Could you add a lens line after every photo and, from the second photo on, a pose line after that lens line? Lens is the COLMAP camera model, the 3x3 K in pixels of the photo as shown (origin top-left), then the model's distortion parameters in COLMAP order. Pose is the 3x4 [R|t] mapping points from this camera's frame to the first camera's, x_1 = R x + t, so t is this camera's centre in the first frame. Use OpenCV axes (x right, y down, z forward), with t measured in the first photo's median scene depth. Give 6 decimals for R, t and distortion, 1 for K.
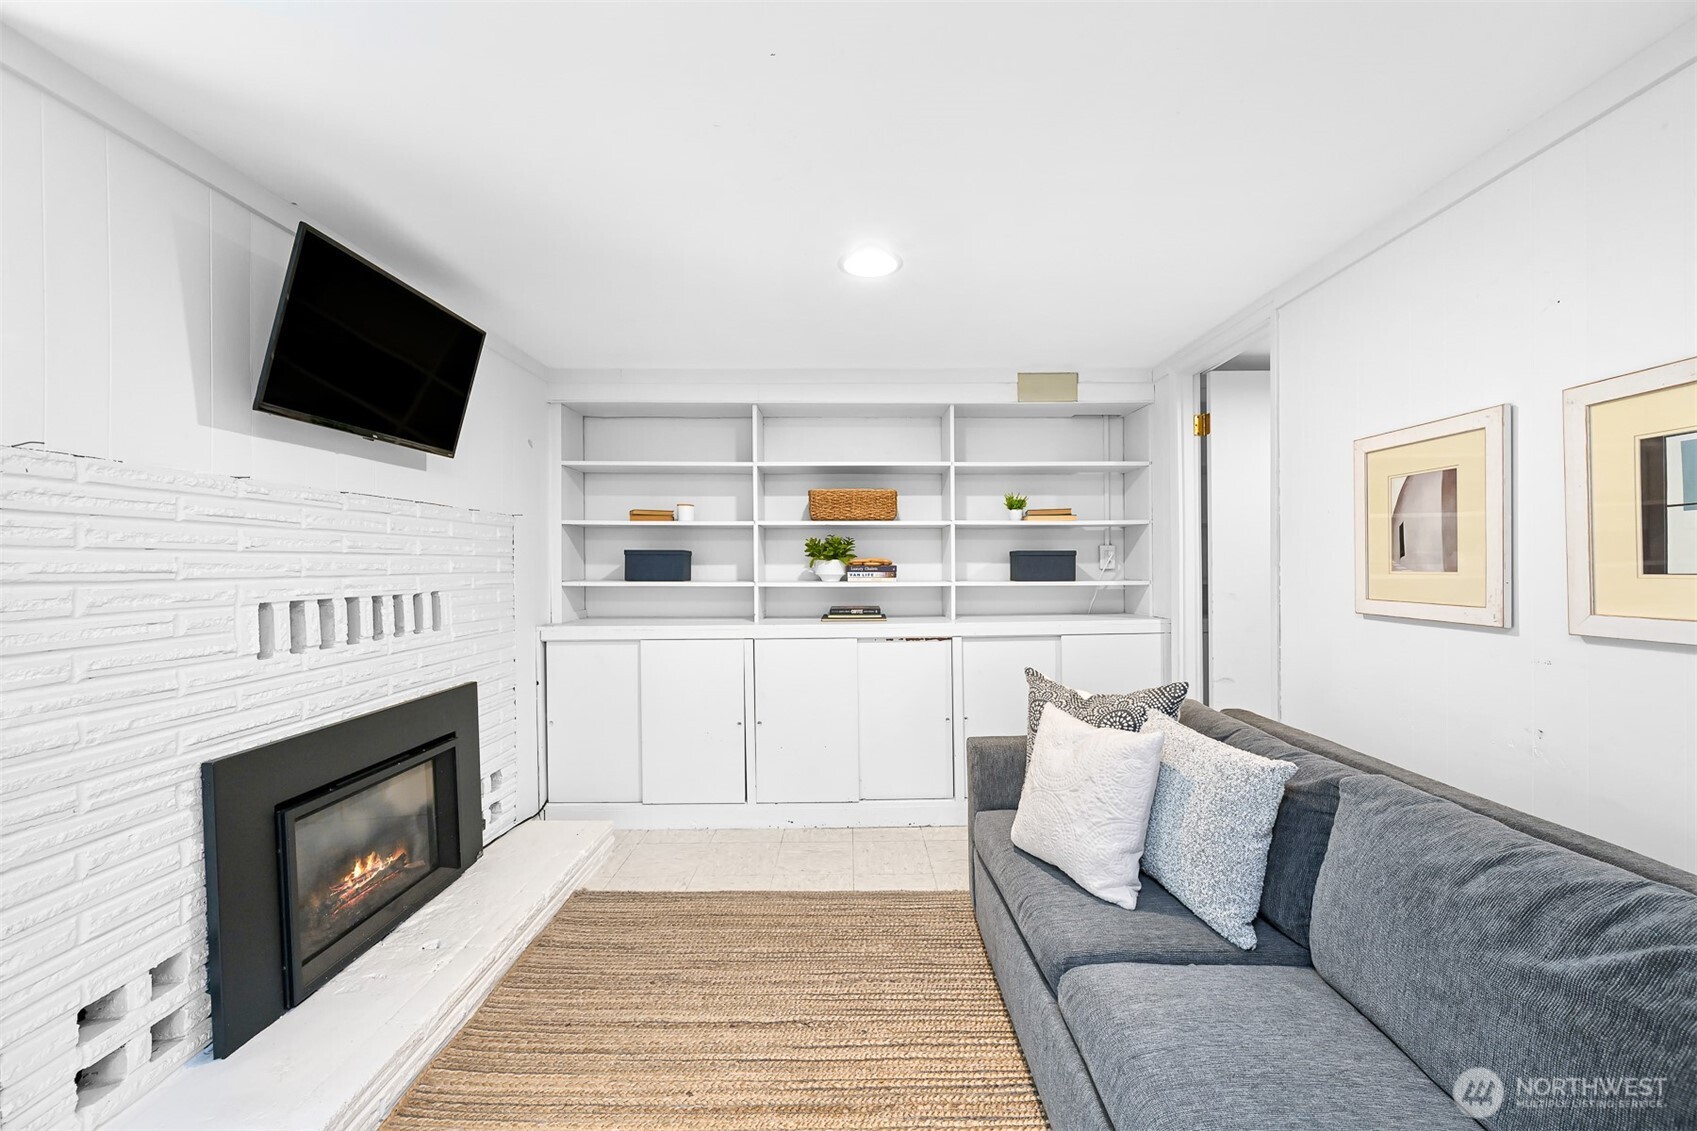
lens RADIAL K [[673.6, 0, 859.1], [0, 673.6, 582.2], [0, 0, 1]] dist [-0.003652, 0.001427]
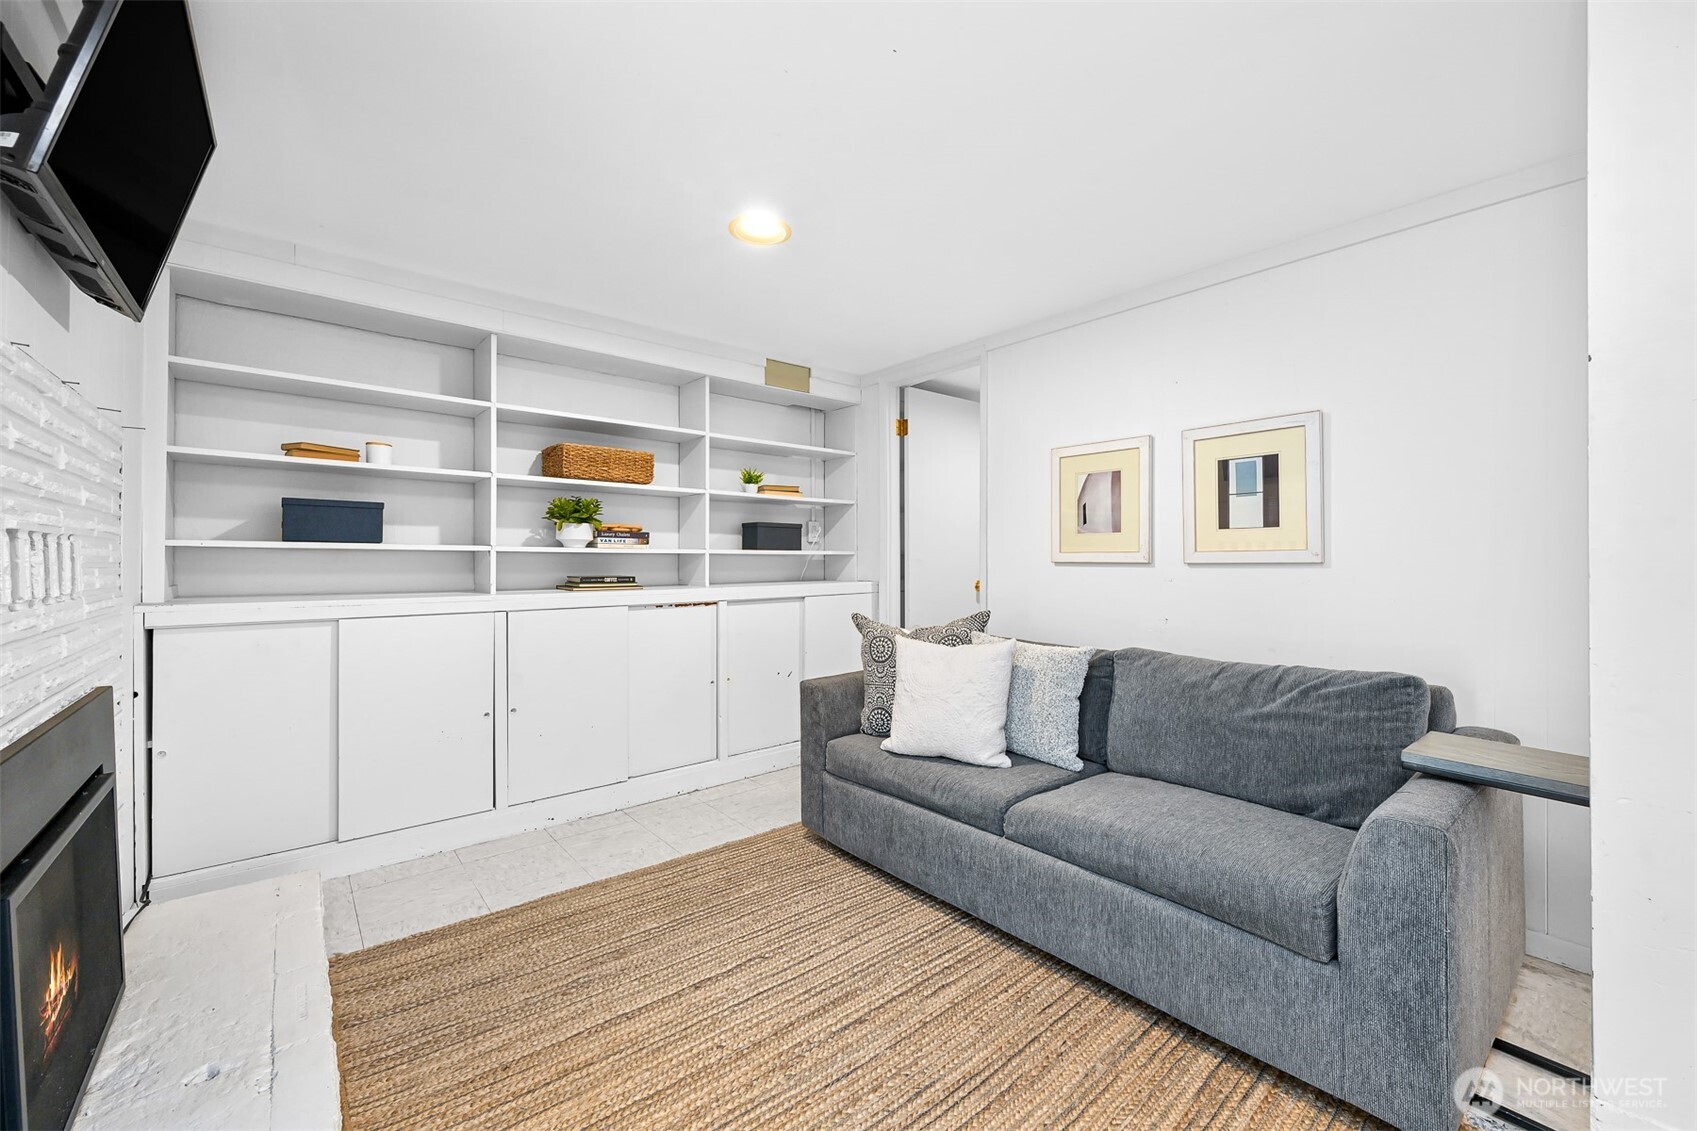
lens RADIAL K [[673.6, 0, 869.1], [0, 673.6, 574.6], [0, 0, 1]] dist [-0.003652, 0.001427]
pose [[0.765431, -0.008513, 0.643461, -0.349833], [0.011313, 0.999936, -0.000227, 0.043484], [-0.643418, 0.007453, 0.765479, 0.060682]]
